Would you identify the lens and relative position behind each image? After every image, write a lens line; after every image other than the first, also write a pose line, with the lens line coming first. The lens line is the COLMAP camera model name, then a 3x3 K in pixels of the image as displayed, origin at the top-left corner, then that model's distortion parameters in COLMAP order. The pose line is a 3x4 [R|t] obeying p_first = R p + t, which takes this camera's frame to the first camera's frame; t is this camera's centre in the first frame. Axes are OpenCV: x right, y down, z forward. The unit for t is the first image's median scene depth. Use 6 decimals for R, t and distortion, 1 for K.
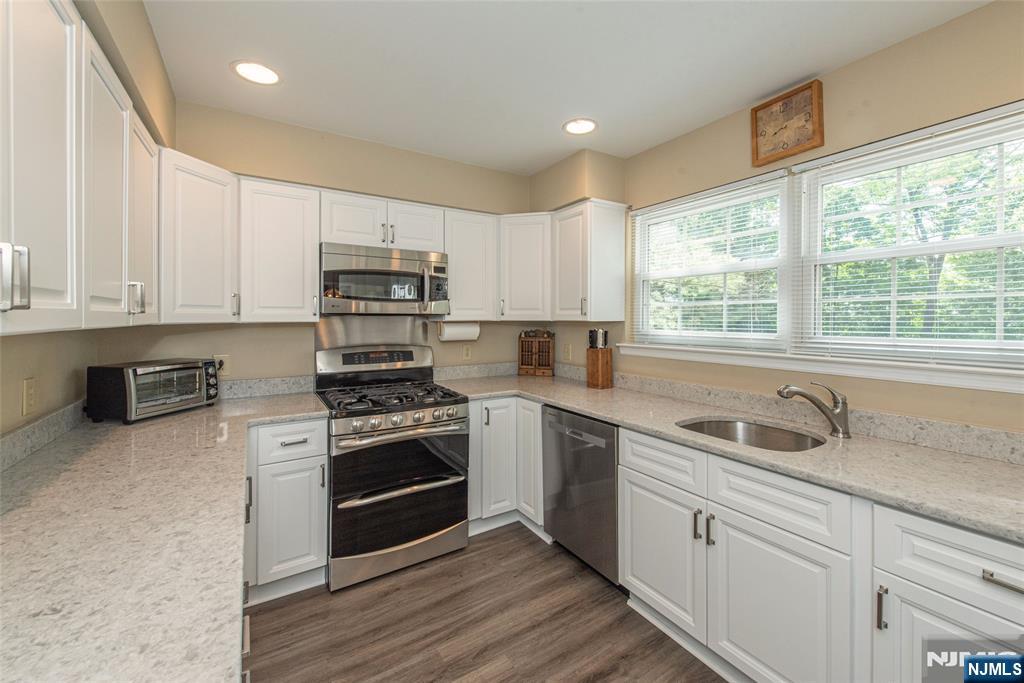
lens RADIAL K [[414.6, 0, 473.0], [0, 414.6, 317.2], [0, 0, 1]] dist [0.001781, -0.000664]
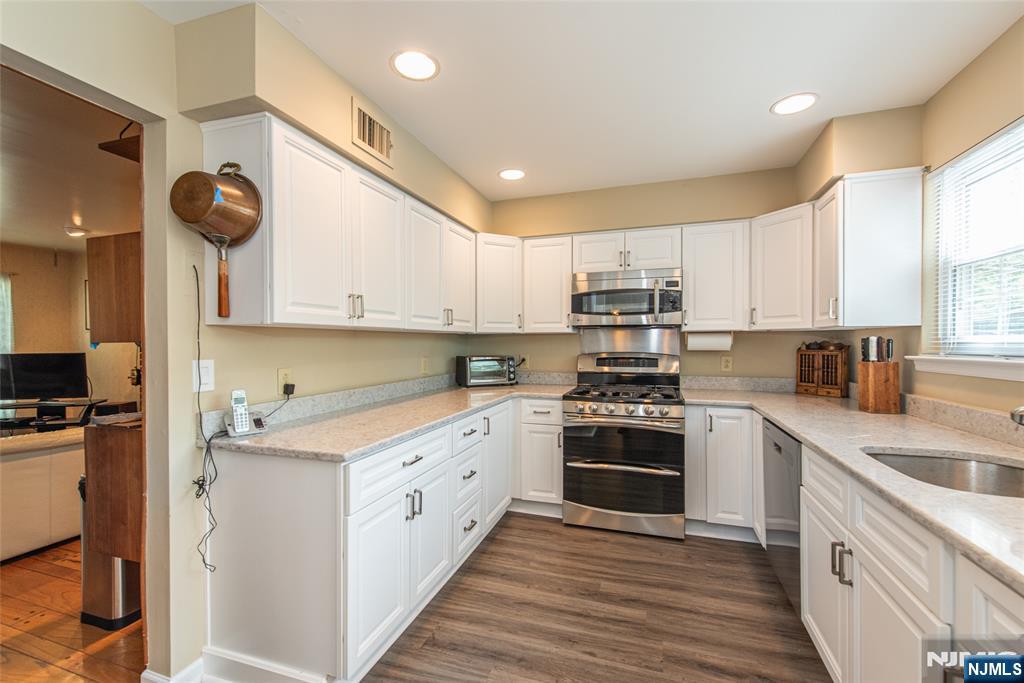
lens RADIAL K [[414.6, 0, 520.9], [0, 414.6, 343.3], [0, 0, 1]] dist [0.001781, -0.000664]
pose [[0.652752, -0.002122, -0.757569, 0.520578], [0.000930, 0.999998, -0.002000, 0.046971], [0.757571, 0.000601, 0.652752, -0.018064]]
